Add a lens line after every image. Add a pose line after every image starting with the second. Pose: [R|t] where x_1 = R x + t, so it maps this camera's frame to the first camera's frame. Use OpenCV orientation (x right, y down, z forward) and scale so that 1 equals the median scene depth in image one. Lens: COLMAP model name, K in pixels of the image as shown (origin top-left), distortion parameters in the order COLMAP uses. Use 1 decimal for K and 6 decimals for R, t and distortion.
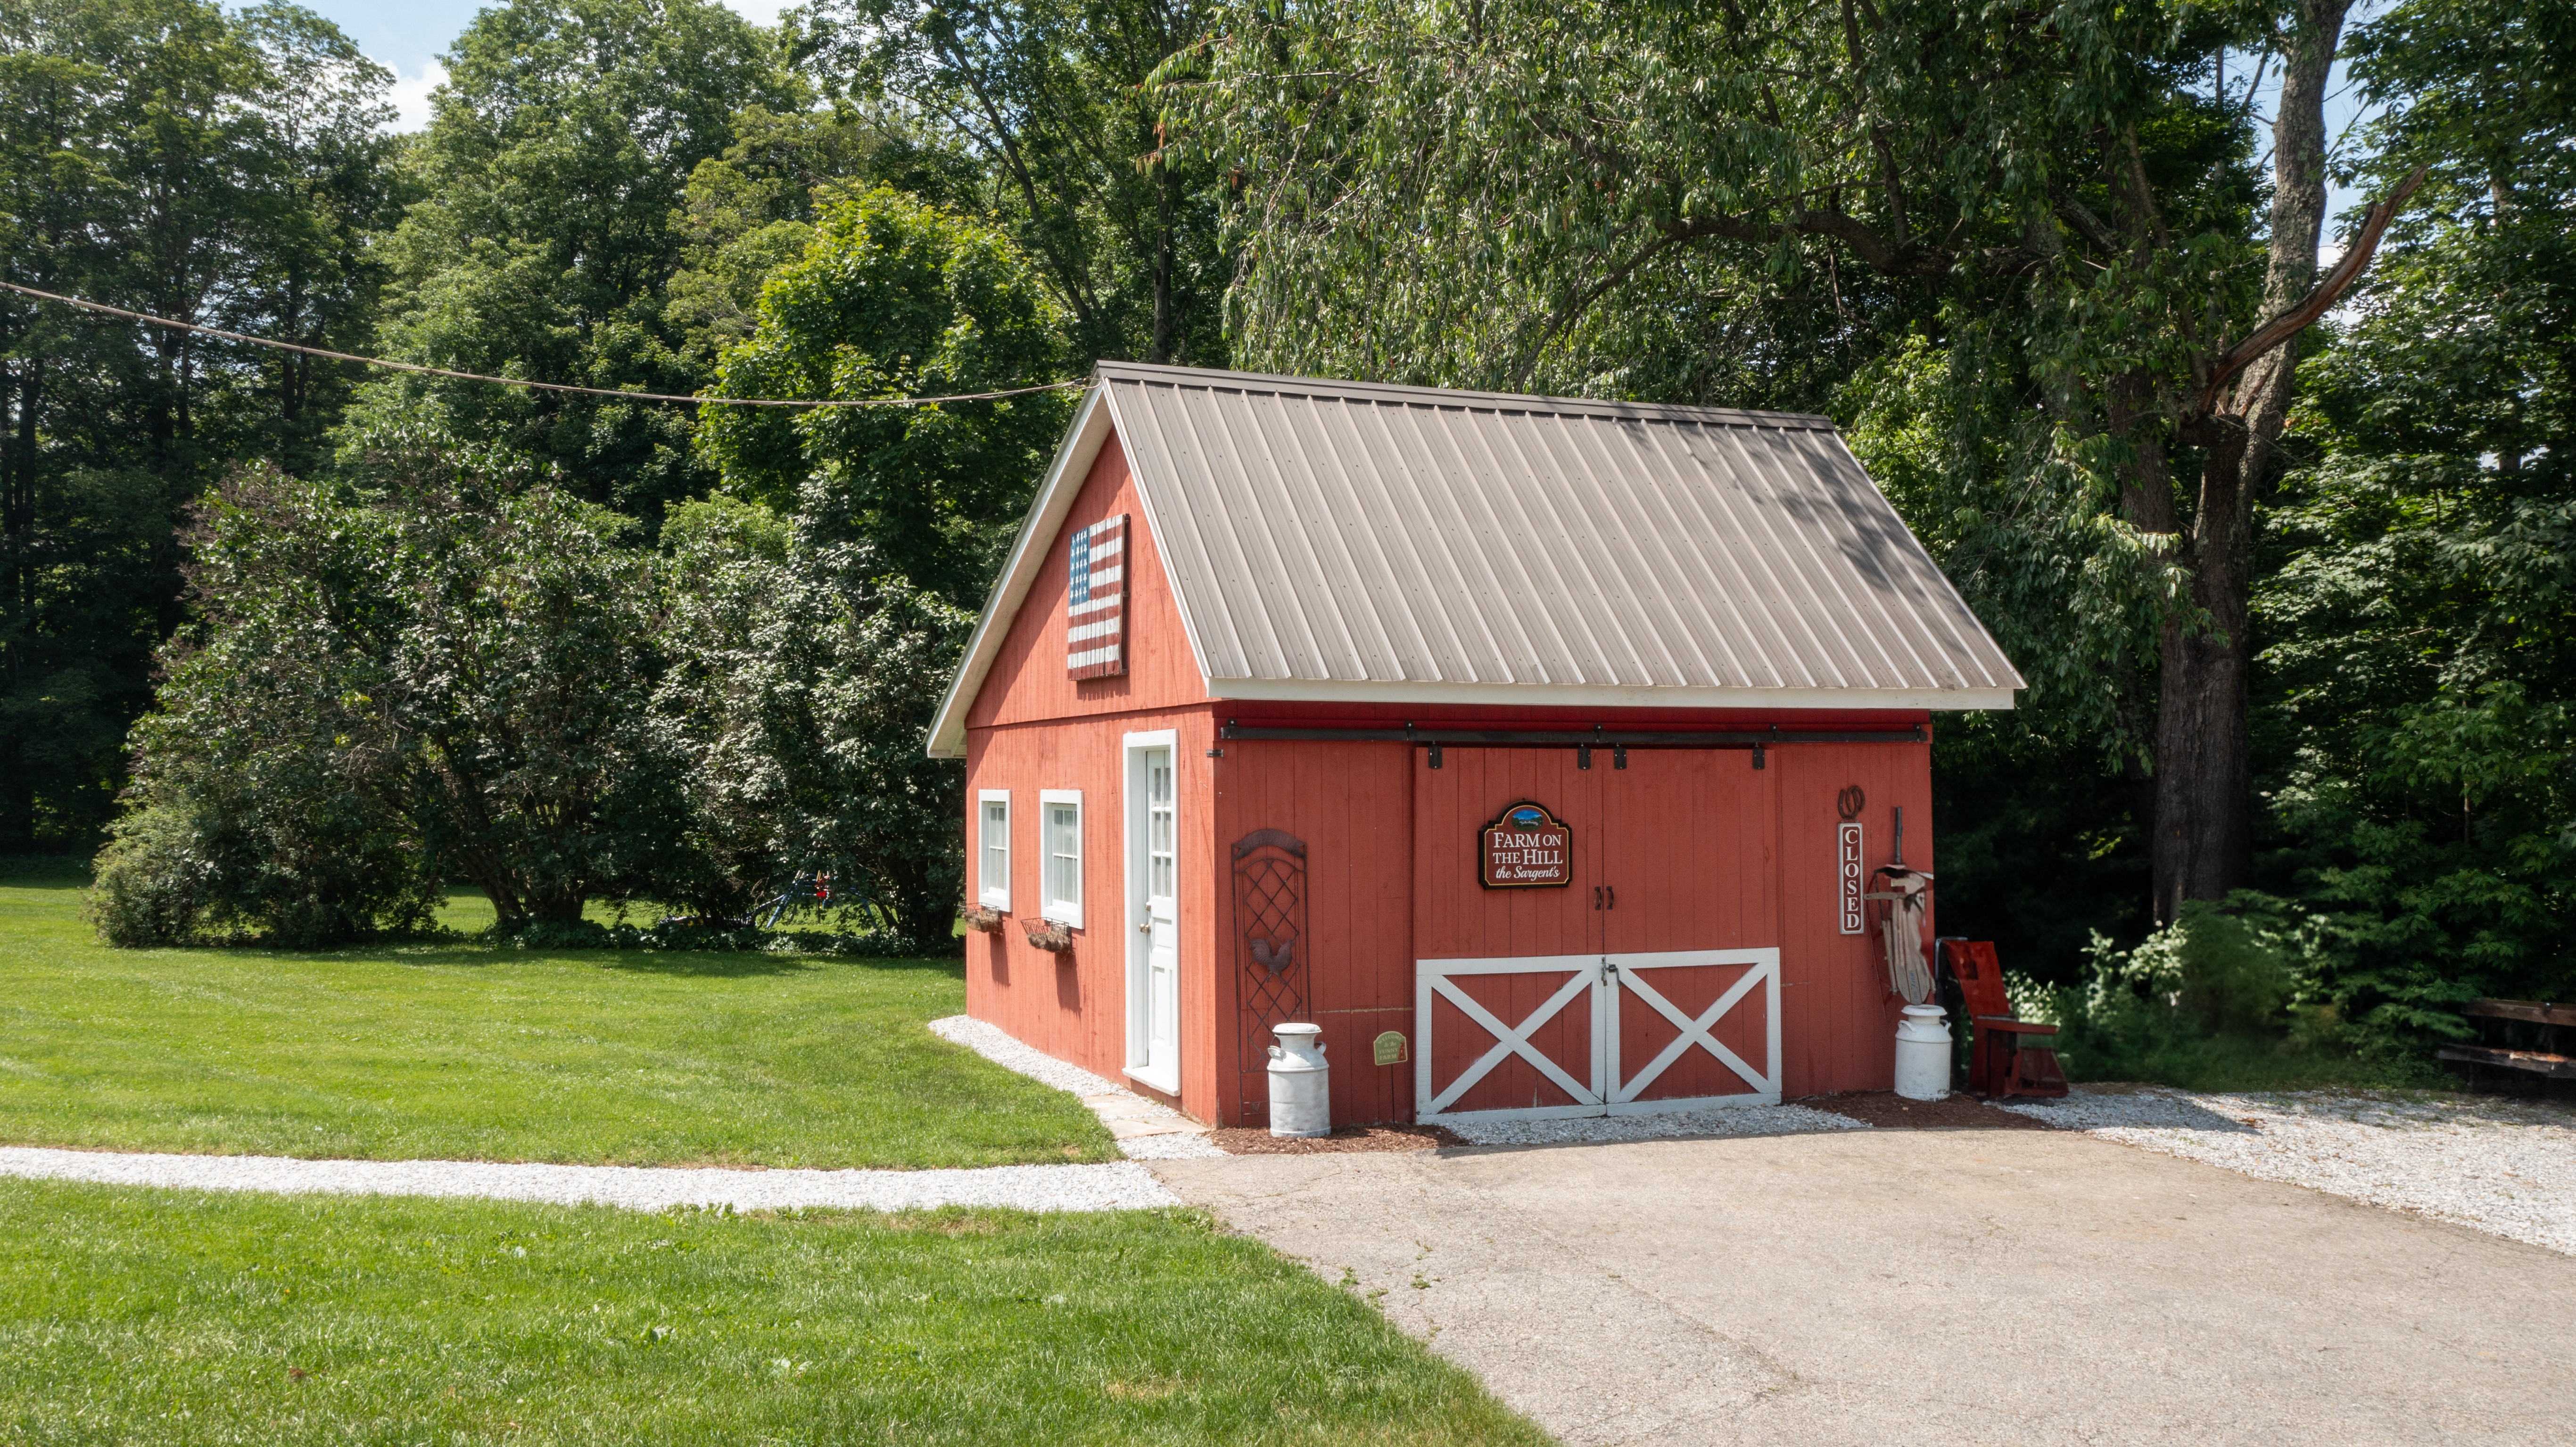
lens RADIAL K [[2059.8, 0, 1294.8], [0, 2059.8, 719.9], [0, 0, 1]] dist [0.002474, -0.006506]
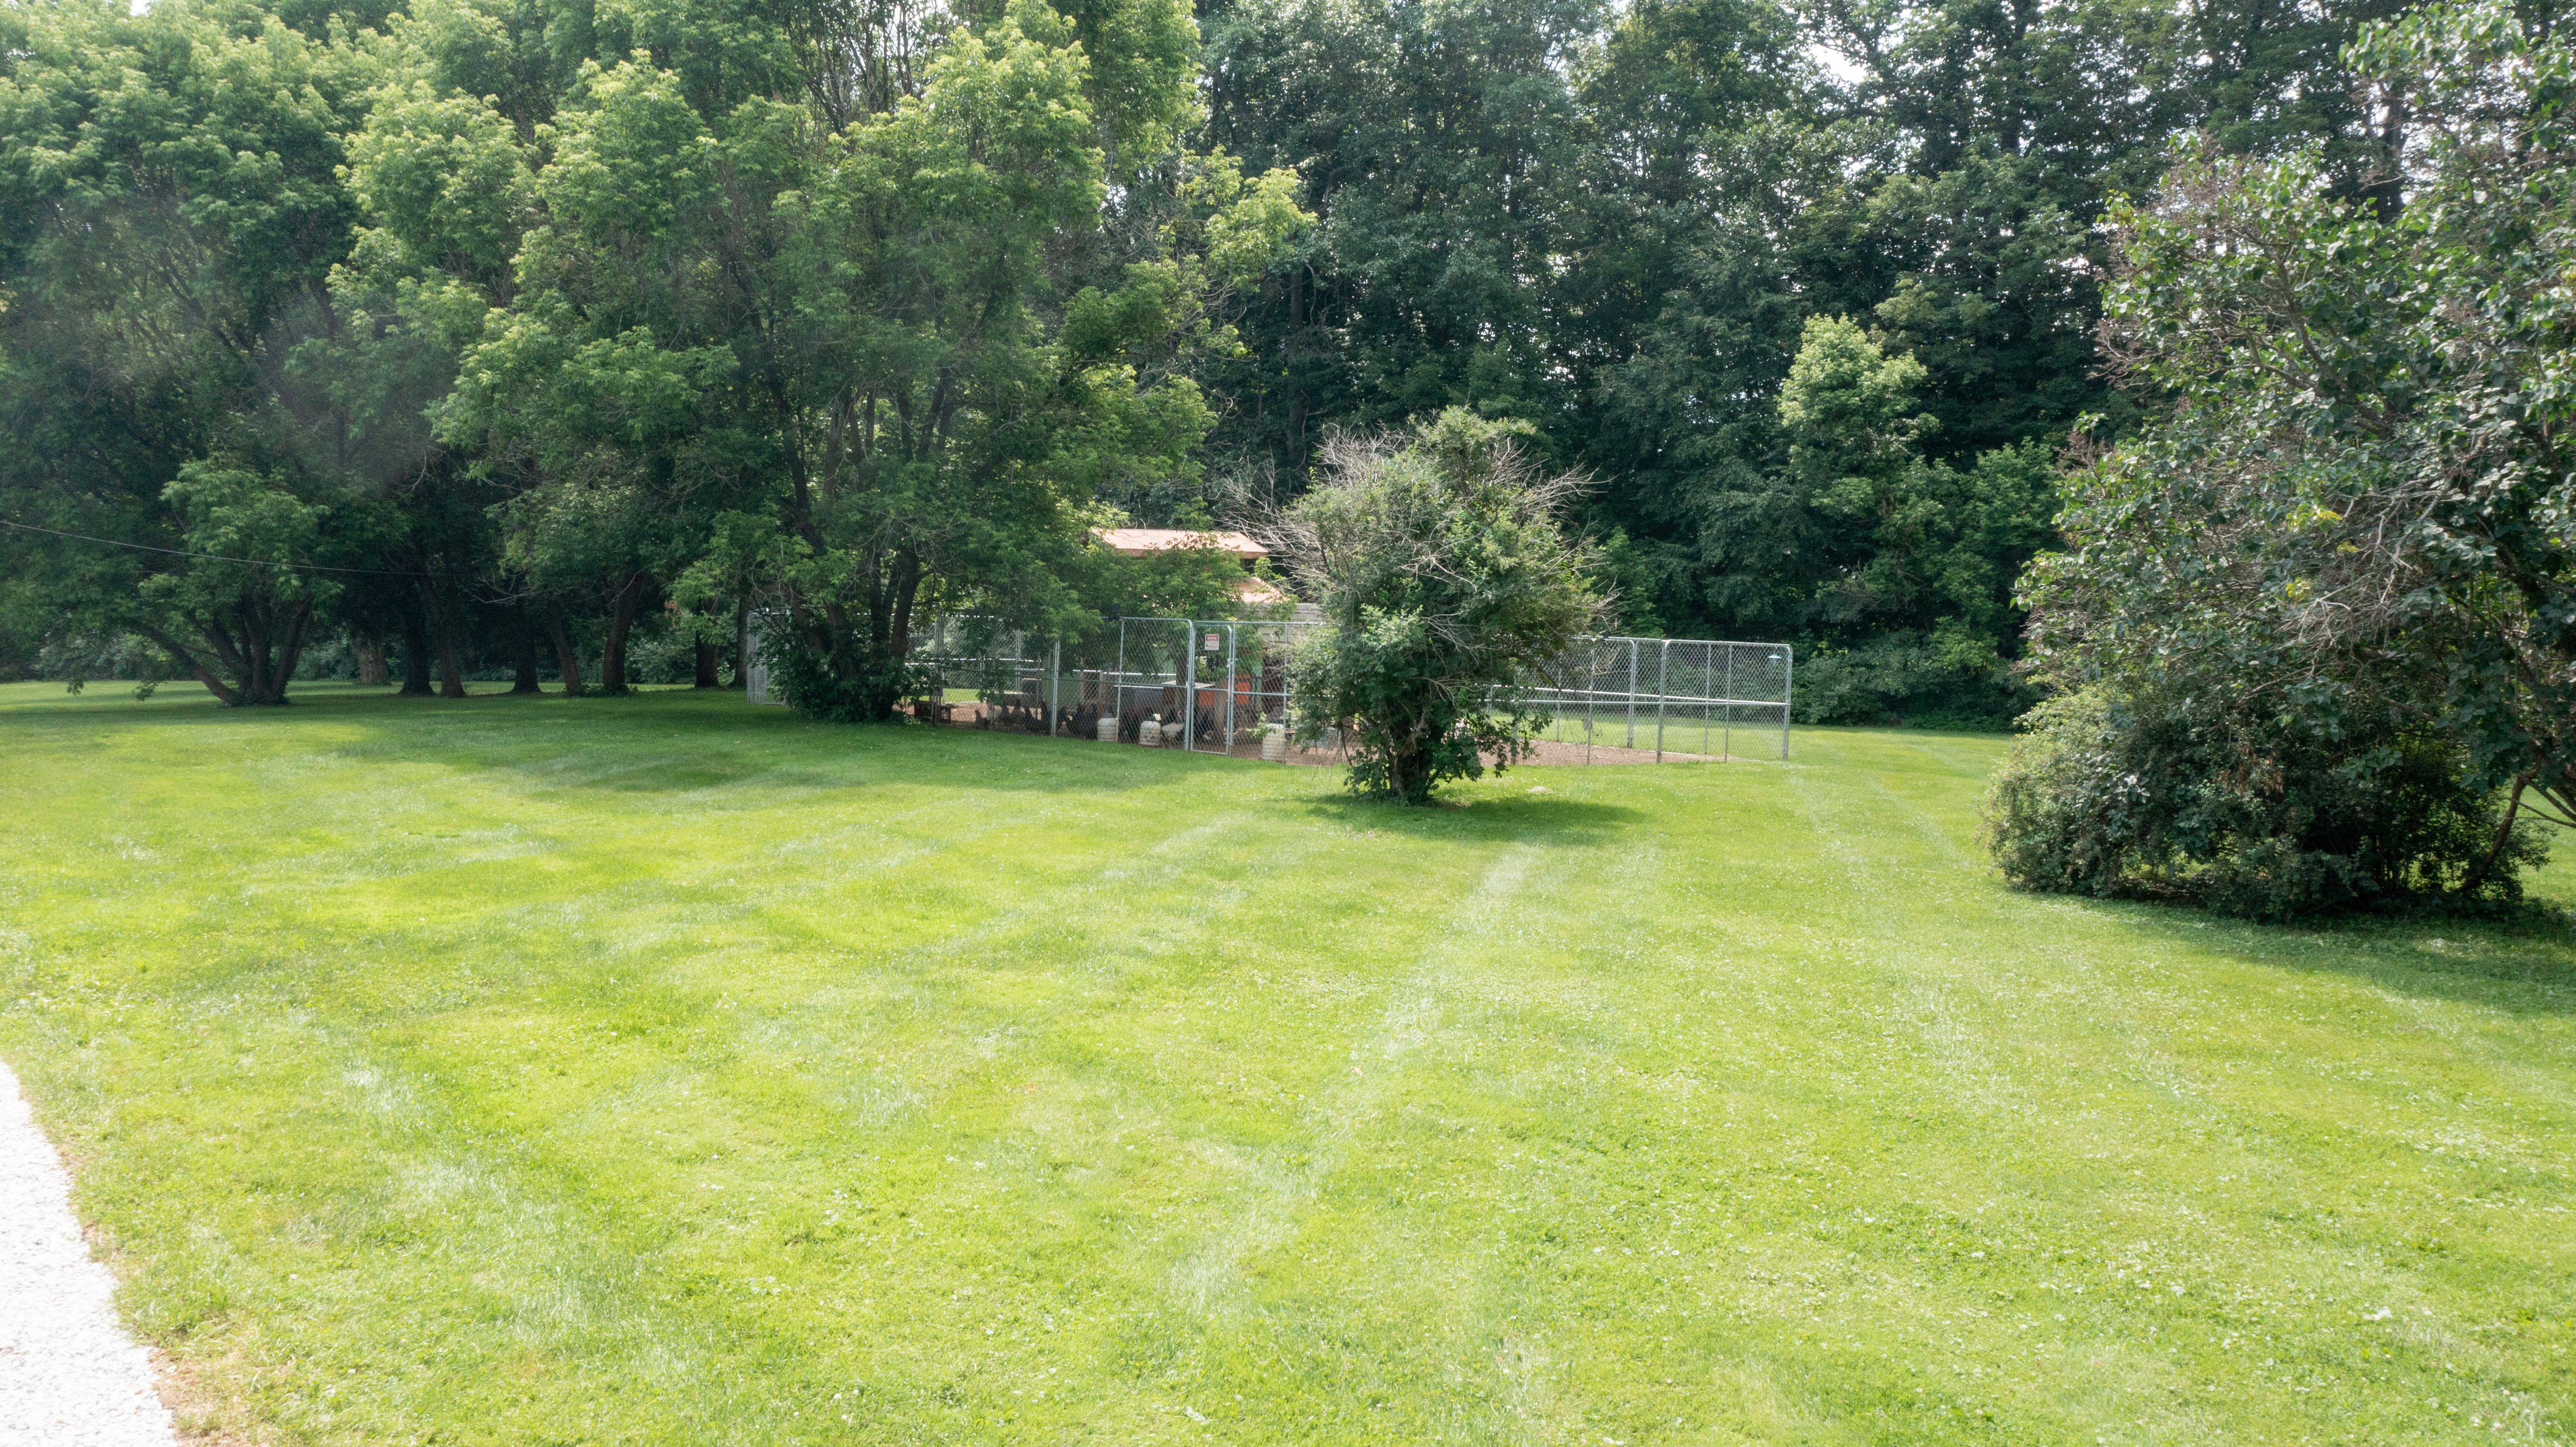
lens RADIAL K [[2059.8, 0, 1288.1], [0, 2059.8, 724.2], [0, 0, 1]] dist [0.002474, -0.006506]
pose [[0.514527, 0.046869, -0.856192, -0.182527], [0.022845, 0.997401, 0.068328, 0.002670], [0.857170, -0.054716, 0.512119, 0.770259]]
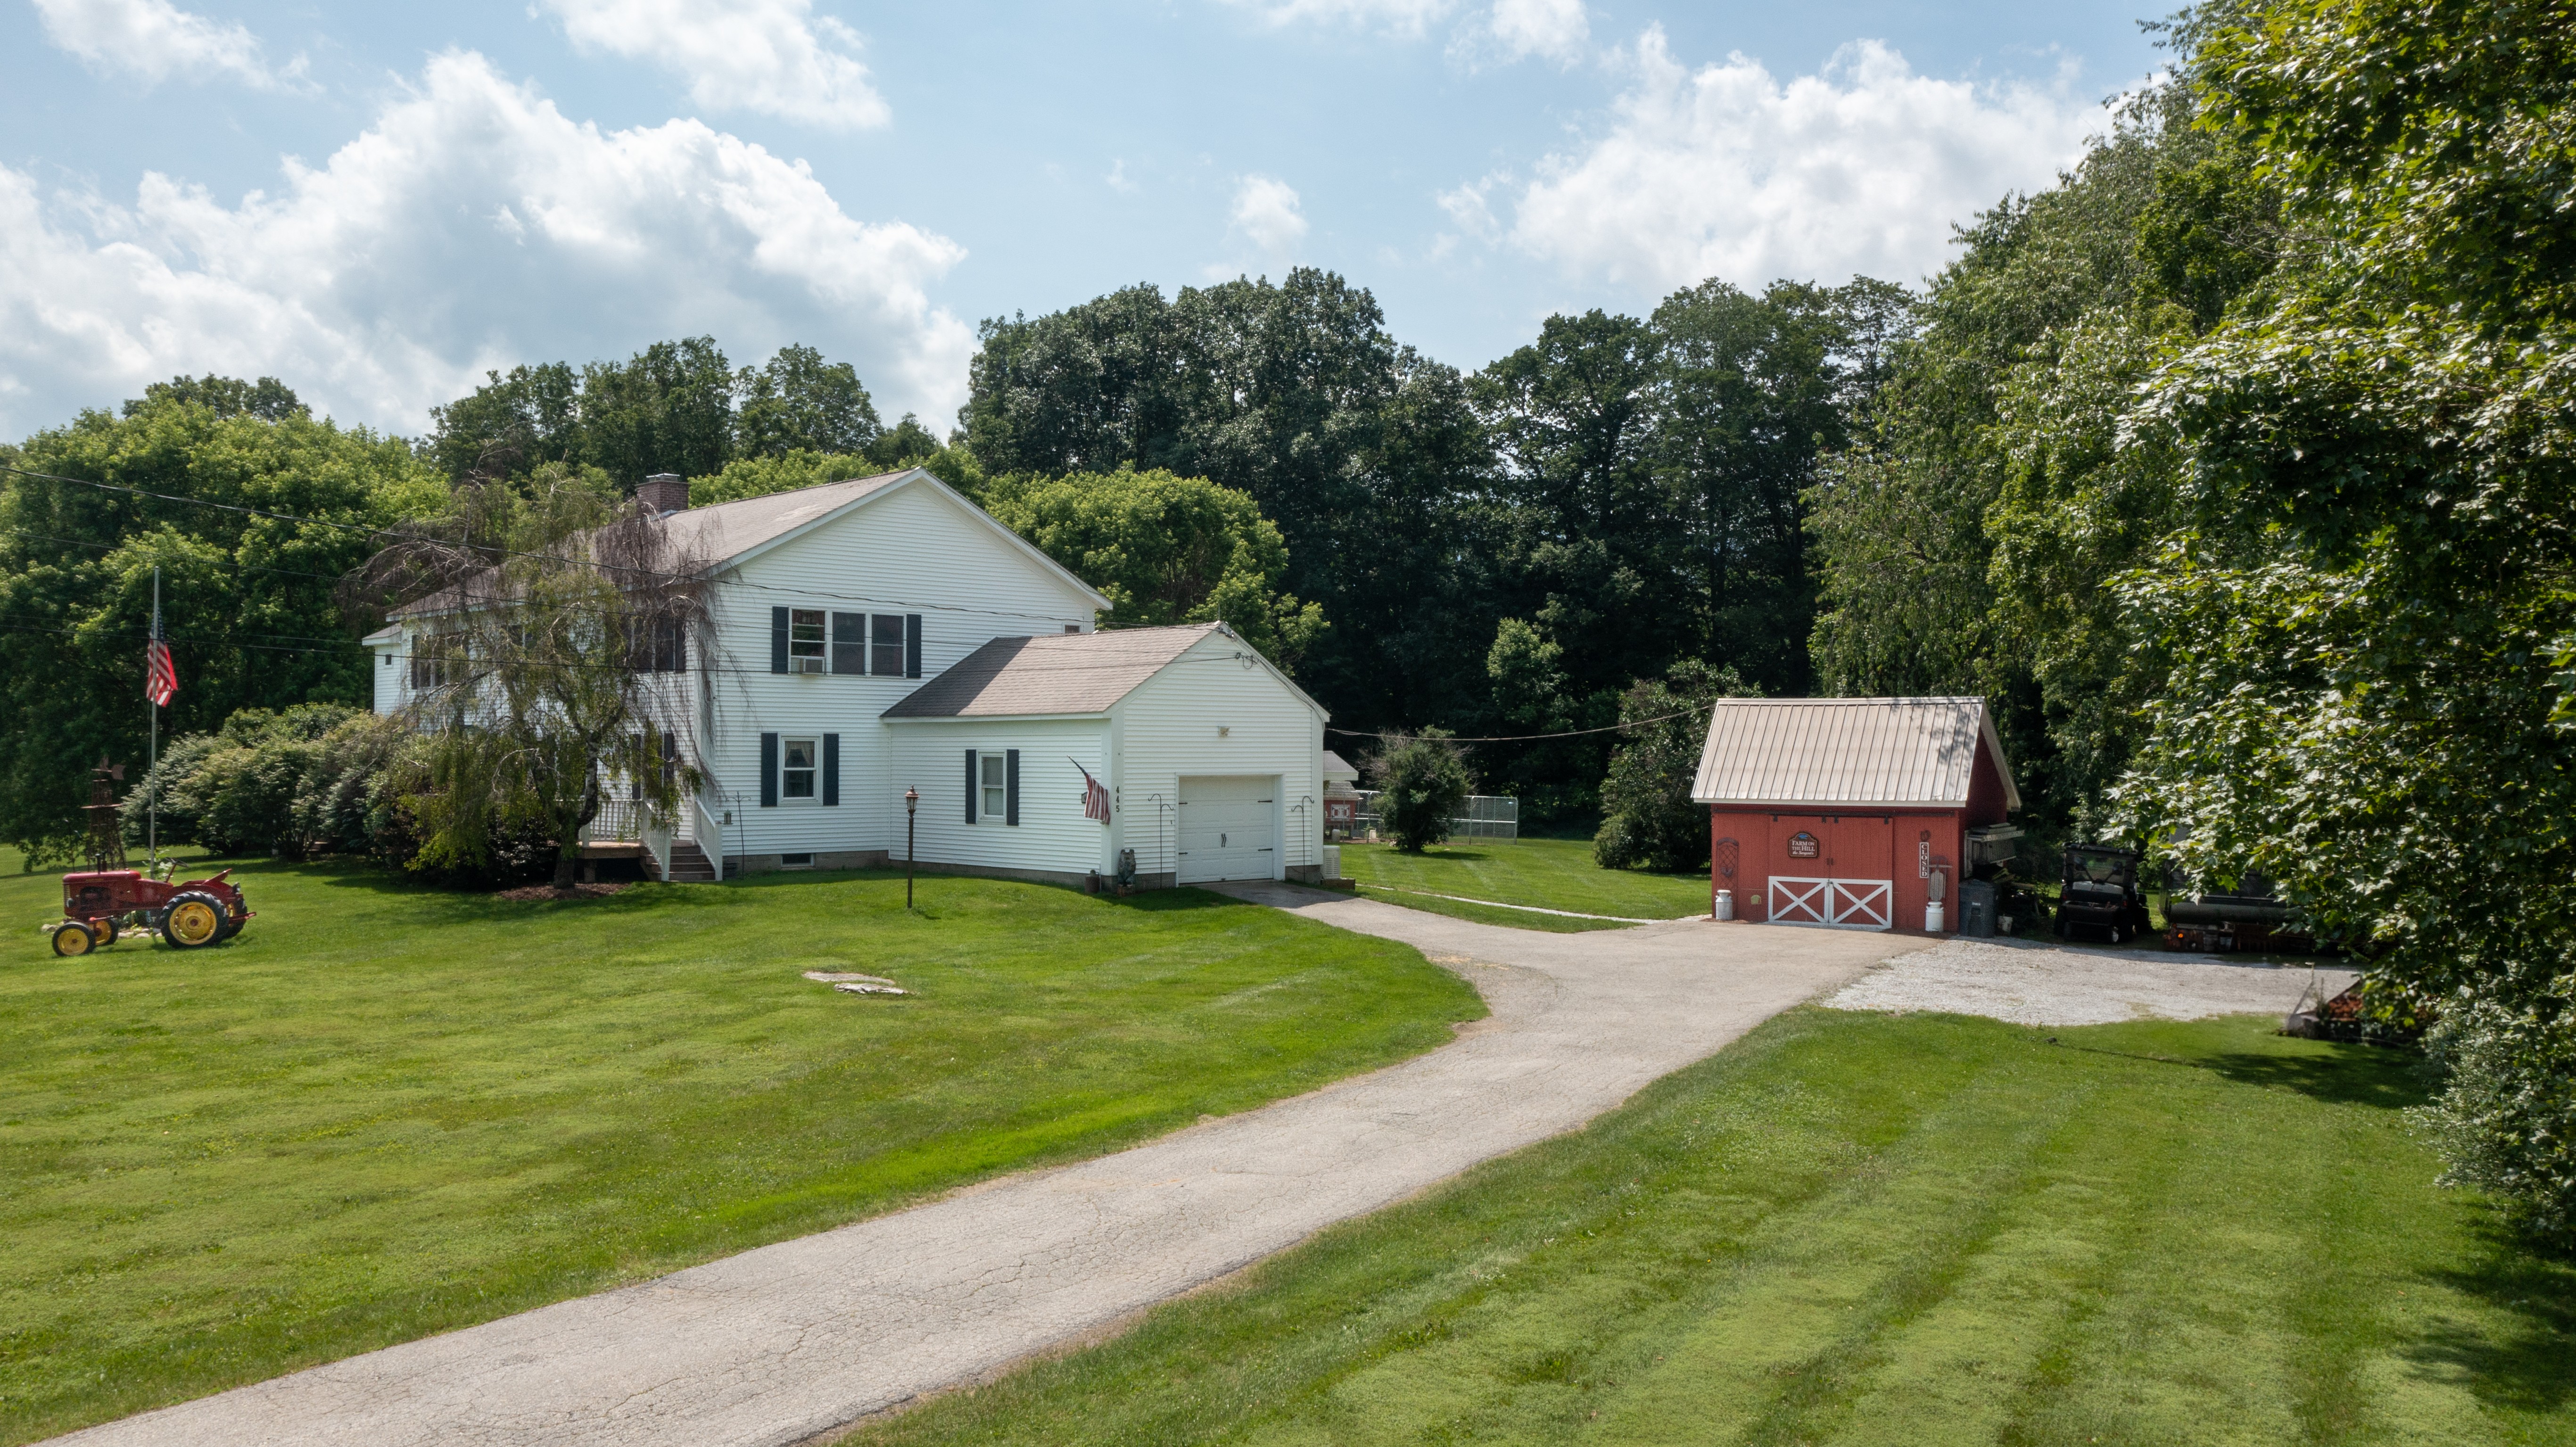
lens RADIAL K [[2059.8, 0, 1288.0], [0, 2059.8, 718.1], [0, 0, 1]] dist [0.002474, -0.006506]
pose [[0.656364, -0.008881, -0.754392, 2.023266], [0.016682, 0.999857, 0.002744, -0.164752], [0.754260, -0.014386, 0.656419, -1.793225]]
